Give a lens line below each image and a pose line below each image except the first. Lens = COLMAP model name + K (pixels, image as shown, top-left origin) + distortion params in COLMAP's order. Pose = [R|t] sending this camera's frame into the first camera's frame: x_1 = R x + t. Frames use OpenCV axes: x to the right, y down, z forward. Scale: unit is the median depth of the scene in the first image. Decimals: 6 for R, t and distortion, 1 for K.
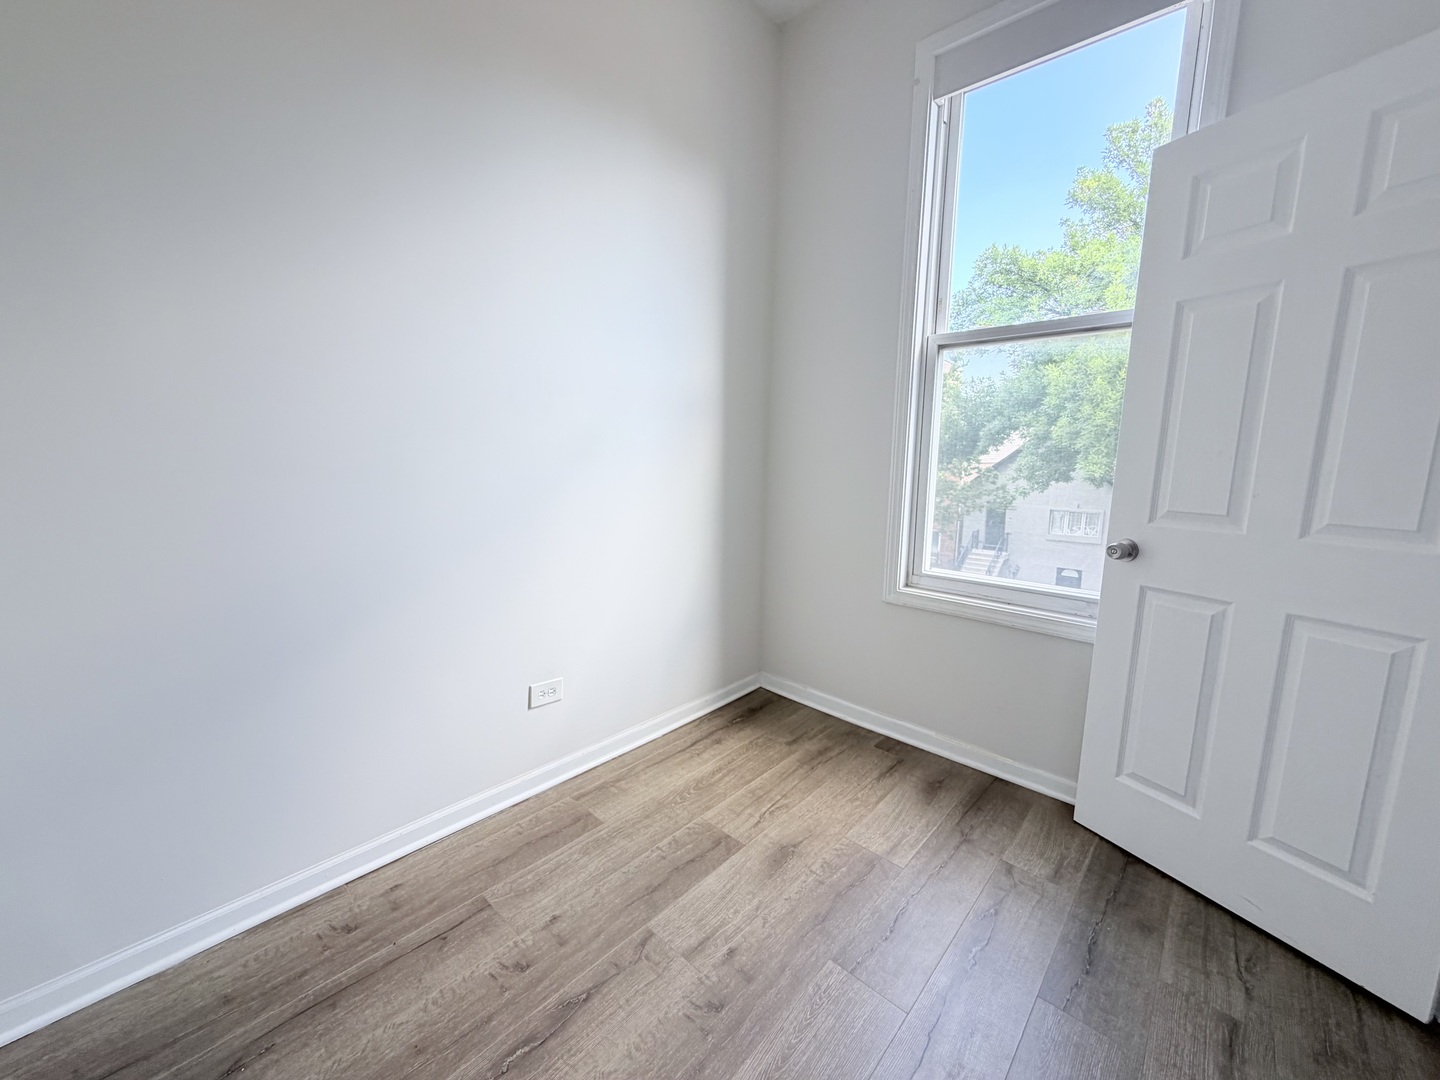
lens RADIAL K [[573.6, 0, 715.5], [0, 573.6, 536.8], [0, 0, 1]] dist [0.001180, 0.000066]
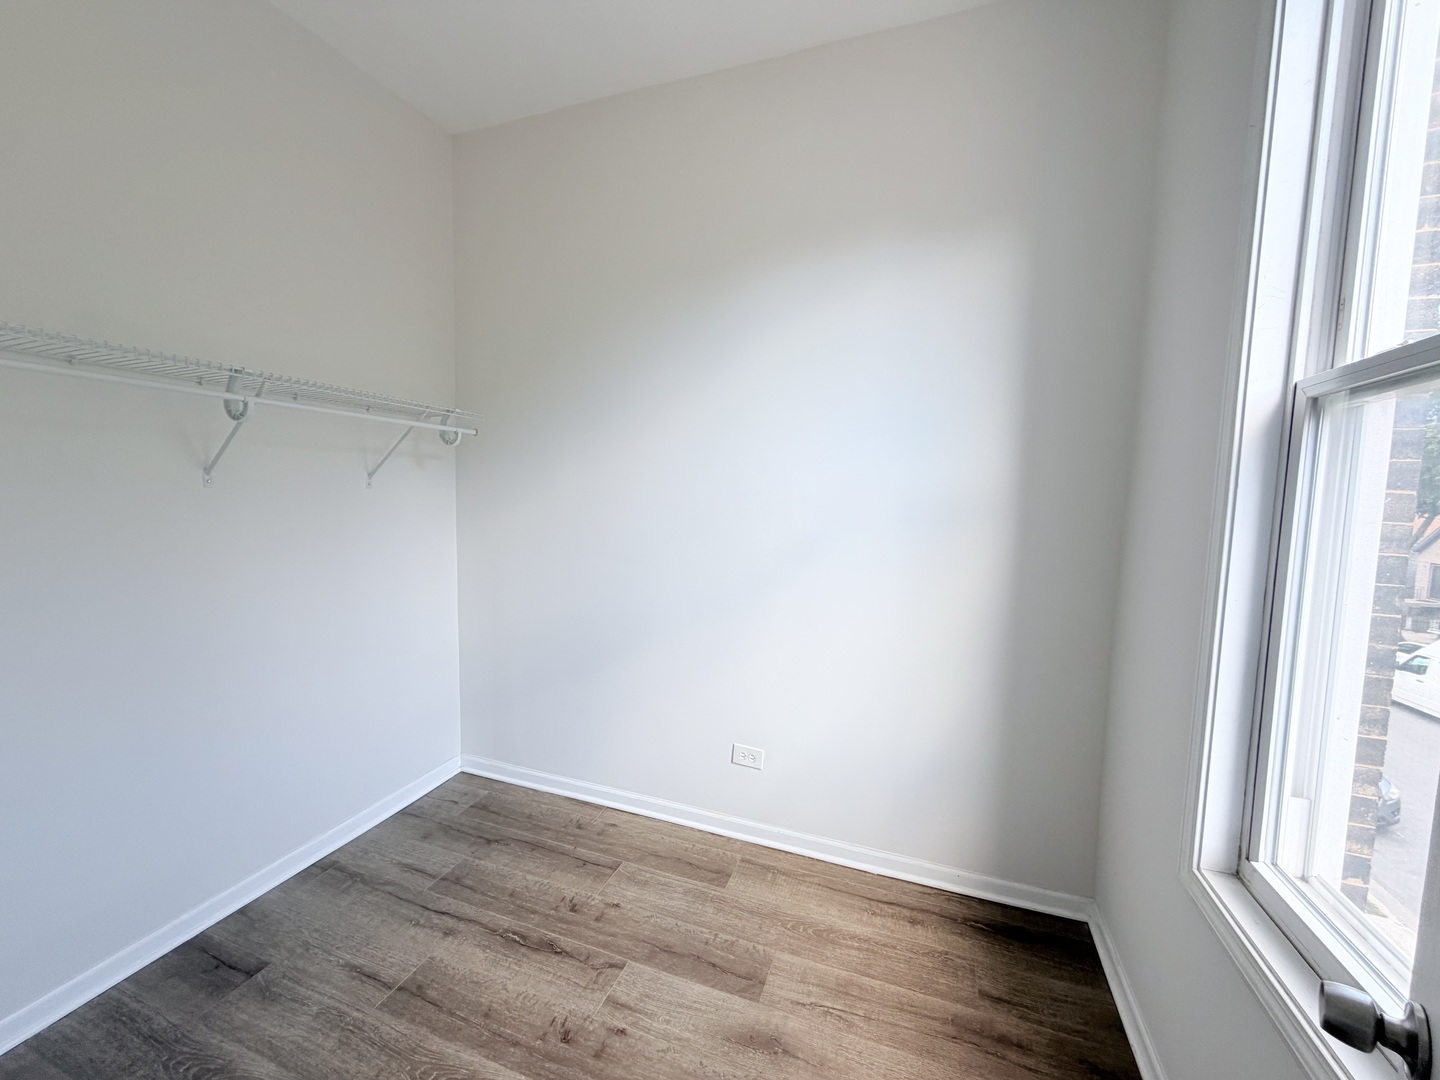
lens RADIAL K [[573.6, 0, 719.9], [0, 573.6, 540.9], [0, 0, 1]] dist [0.001180, 0.000066]
pose [[0.379096, 0.072188, -0.922537, 0.841168], [-0.156707, 0.987561, 0.012881, -0.193486], [0.911992, 0.139685, 0.385693, 0.505161]]
